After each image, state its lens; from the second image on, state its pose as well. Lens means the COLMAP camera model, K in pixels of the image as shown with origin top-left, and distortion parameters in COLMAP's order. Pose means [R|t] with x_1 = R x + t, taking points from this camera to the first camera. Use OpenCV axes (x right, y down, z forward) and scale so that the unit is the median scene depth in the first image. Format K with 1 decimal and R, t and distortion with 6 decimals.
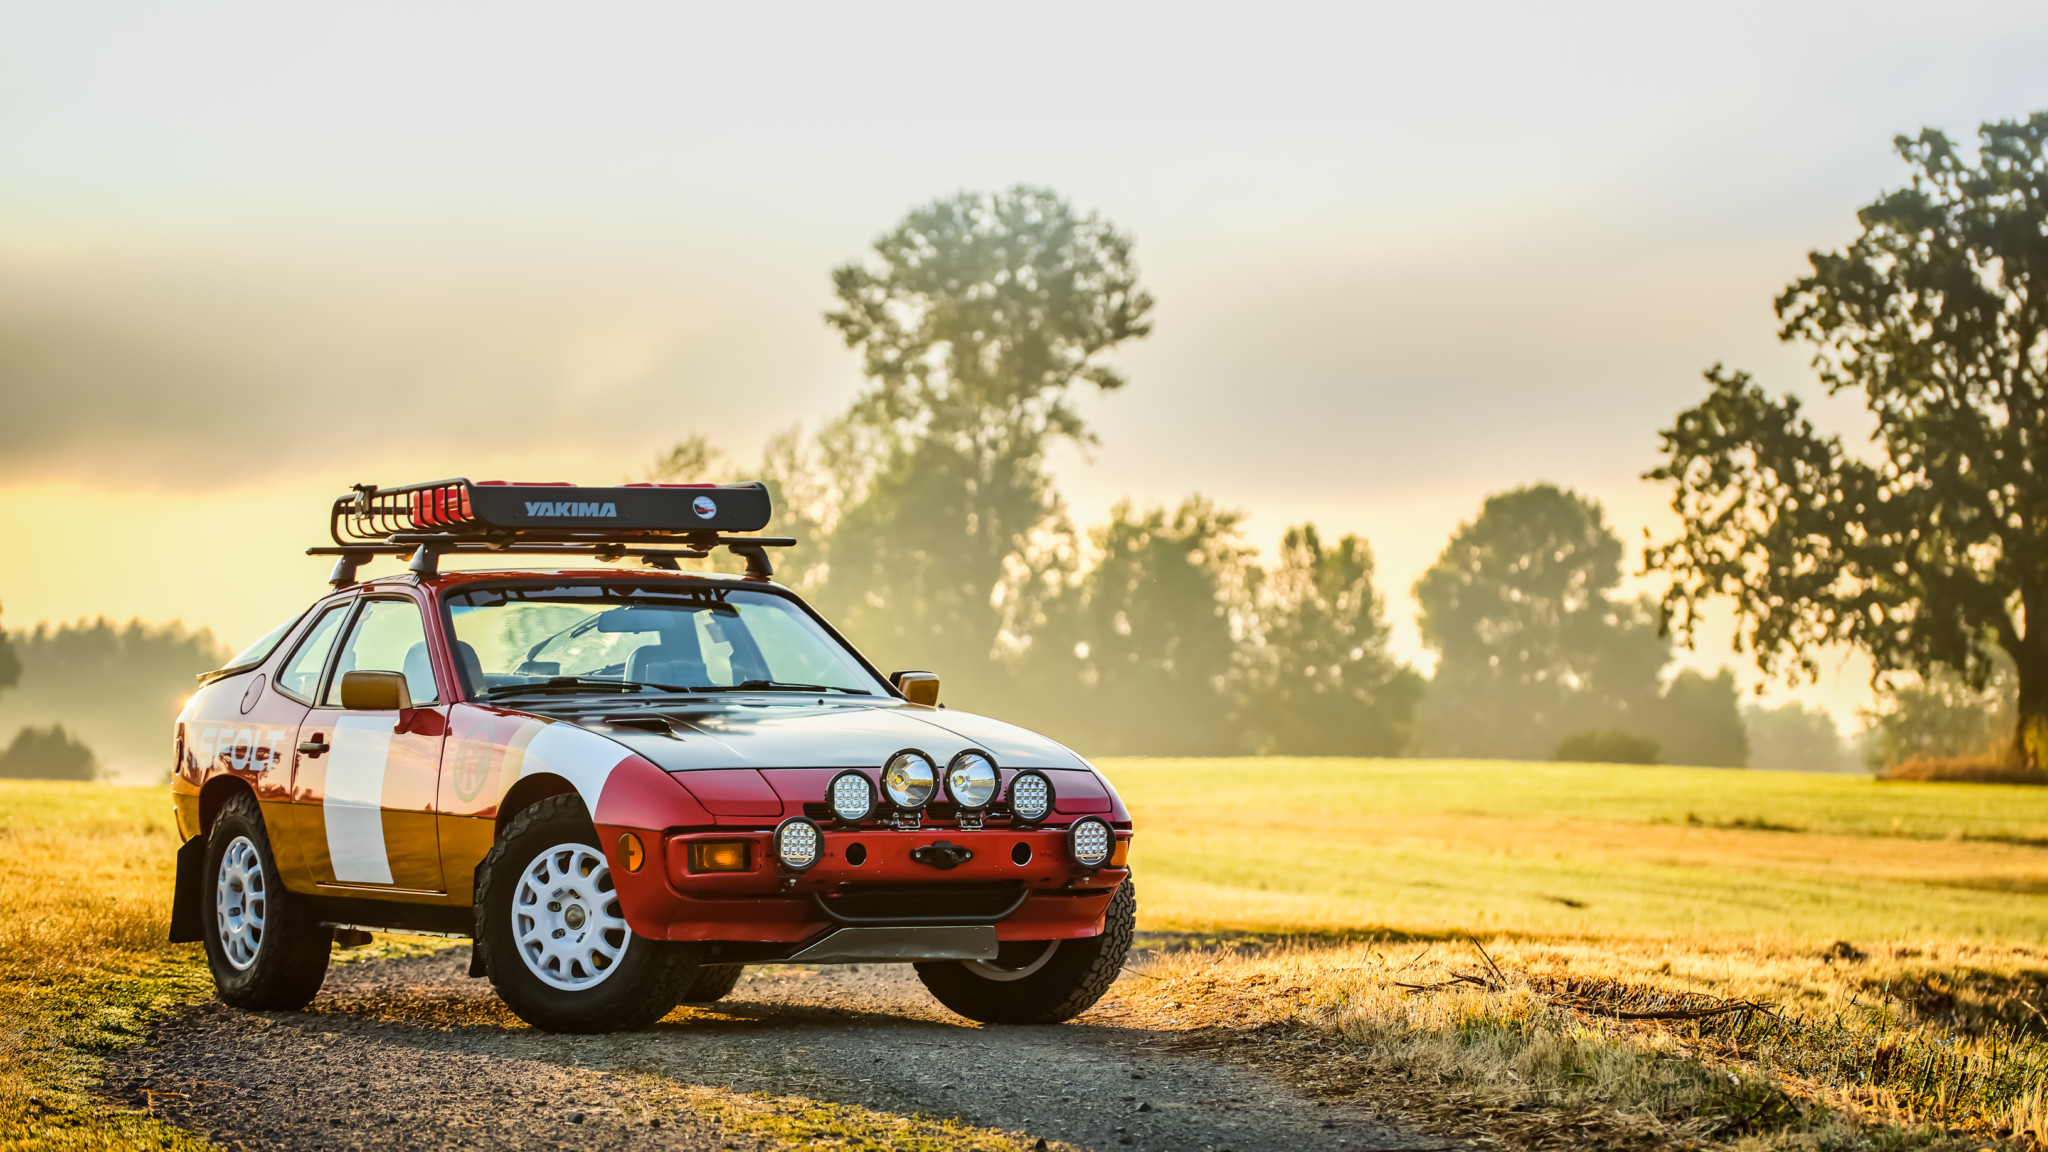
lens RADIAL K [[8075.3, 0, 1024.0], [0, 8075.3, 576.0], [0, 0, 1]] dist [-0.026679, -4.191036]
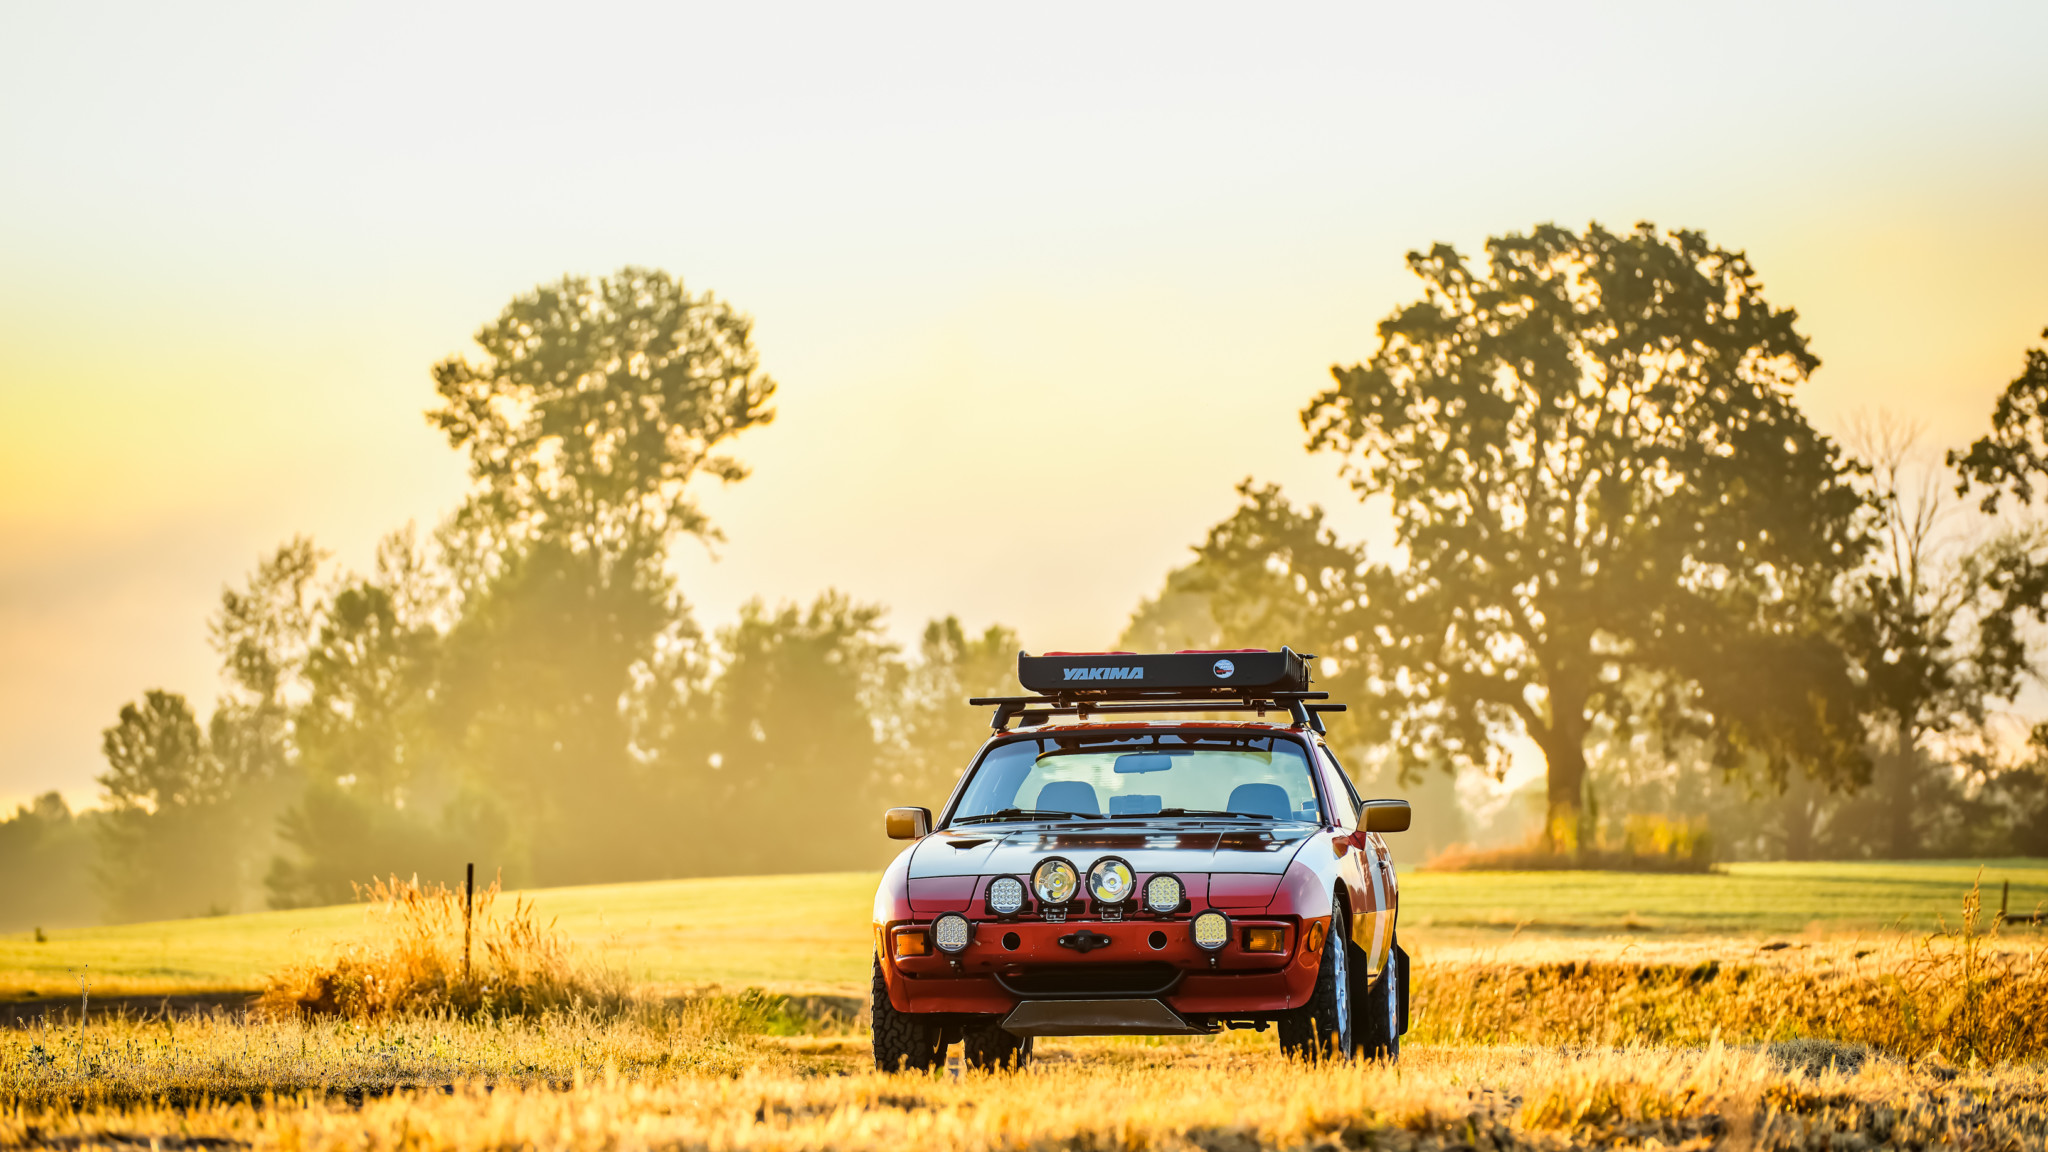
lens RADIAL K [[9689.3, 0, 1024.0], [0, 9689.3, 576.0], [0, 0, 1]] dist [0.084782, 1.445997]
pose [[0.998743, -0.039624, 0.030709, 0.009420], [0.039850, 0.999183, -0.006772, -0.003216], [-0.030415, 0.007987, 0.999505, -0.125423]]
